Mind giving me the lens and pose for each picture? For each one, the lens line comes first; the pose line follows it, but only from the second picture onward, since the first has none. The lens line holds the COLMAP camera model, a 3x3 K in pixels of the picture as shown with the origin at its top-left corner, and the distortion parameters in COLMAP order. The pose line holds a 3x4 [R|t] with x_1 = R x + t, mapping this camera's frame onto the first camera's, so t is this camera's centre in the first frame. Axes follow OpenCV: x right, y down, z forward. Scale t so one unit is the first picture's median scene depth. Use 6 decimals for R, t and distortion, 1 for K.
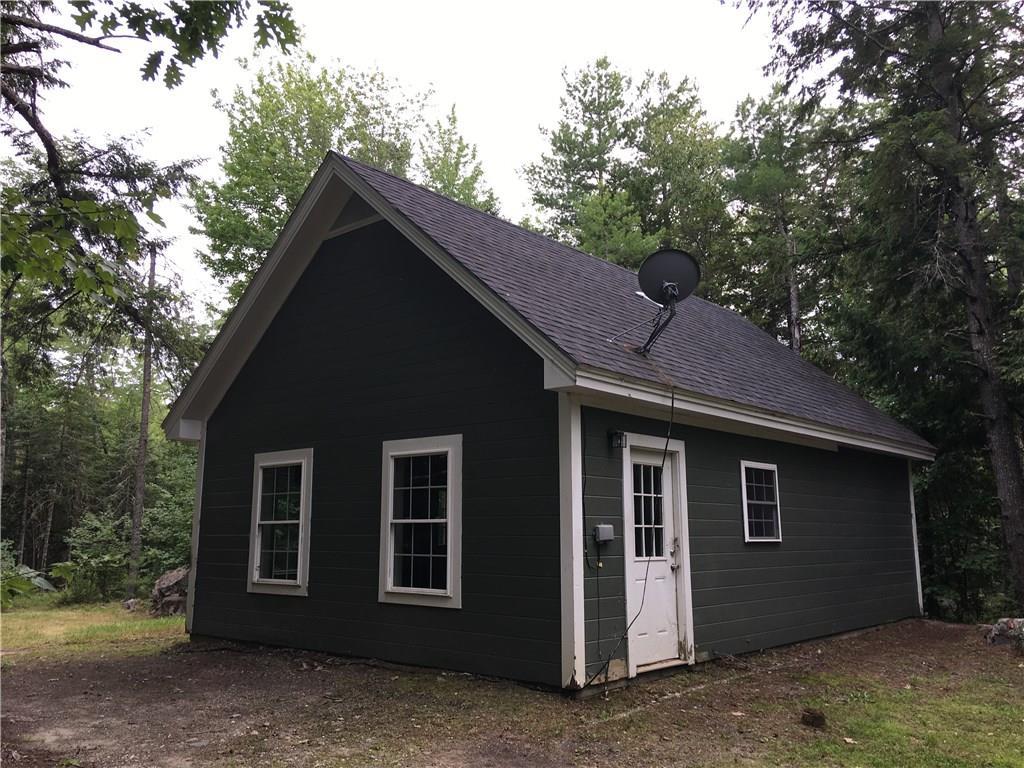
lens RADIAL K [[856.2, 0, 506.6], [0, 856.2, 382.2], [0, 0, 1]] dist [0.089783, -0.140766]
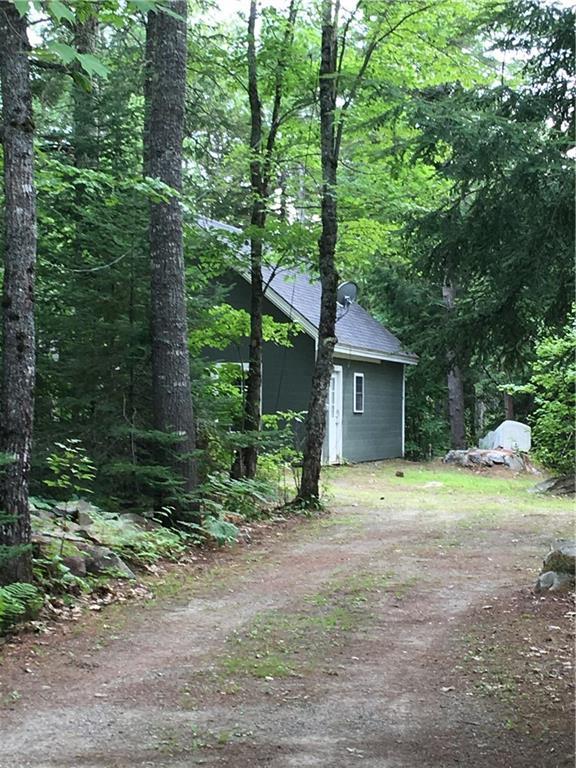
lens RADIAL K [[1719.1, 0, 288.3], [0, 1719.1, 383.6], [0, 0, 1]] dist [0.046272, 0.000000]
pose [[0.894239, 0.013211, 0.447394, -1.887552], [-0.083004, 0.987121, 0.136758, -0.478570], [-0.439826, -0.159430, 0.883819, -2.834353]]
